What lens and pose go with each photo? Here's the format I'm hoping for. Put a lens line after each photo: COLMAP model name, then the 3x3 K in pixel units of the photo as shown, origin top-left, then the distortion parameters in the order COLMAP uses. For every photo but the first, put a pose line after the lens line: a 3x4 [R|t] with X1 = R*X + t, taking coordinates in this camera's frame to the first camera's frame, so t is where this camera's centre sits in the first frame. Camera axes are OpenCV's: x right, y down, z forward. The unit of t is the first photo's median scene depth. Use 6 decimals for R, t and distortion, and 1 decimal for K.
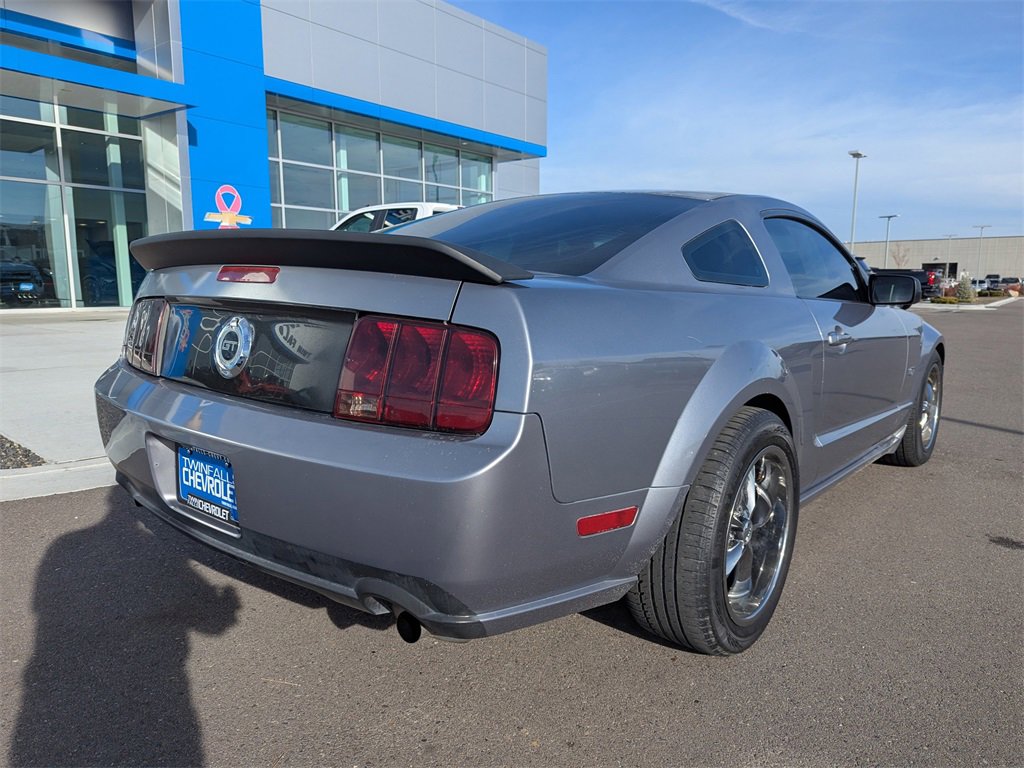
lens RADIAL K [[727.2, 0, 514.7], [0, 727.2, 386.0], [0, 0, 1]] dist [0.053554, -0.044721]
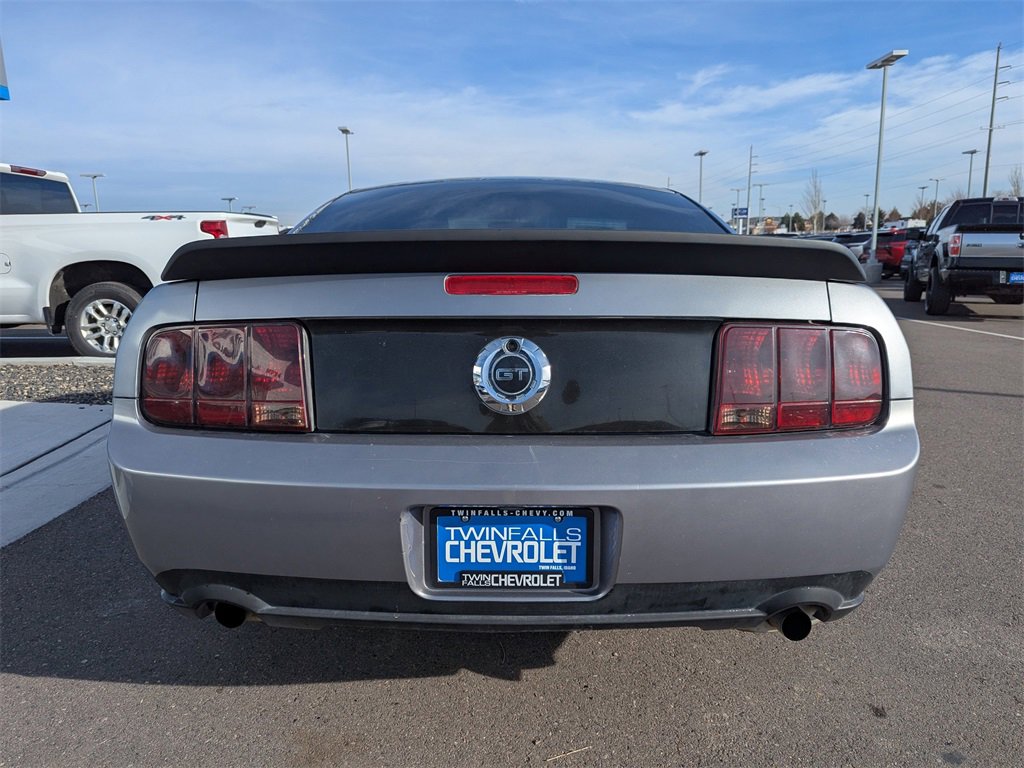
lens RADIAL K [[727.2, 0, 506.5], [0, 727.2, 391.8], [0, 0, 1]] dist [0.053554, -0.044721]
pose [[0.774928, -0.140687, 0.616192, -0.892729], [0.110601, 0.990054, 0.086953, -0.106856], [-0.622297, 0.000769, 0.782781, 0.390939]]
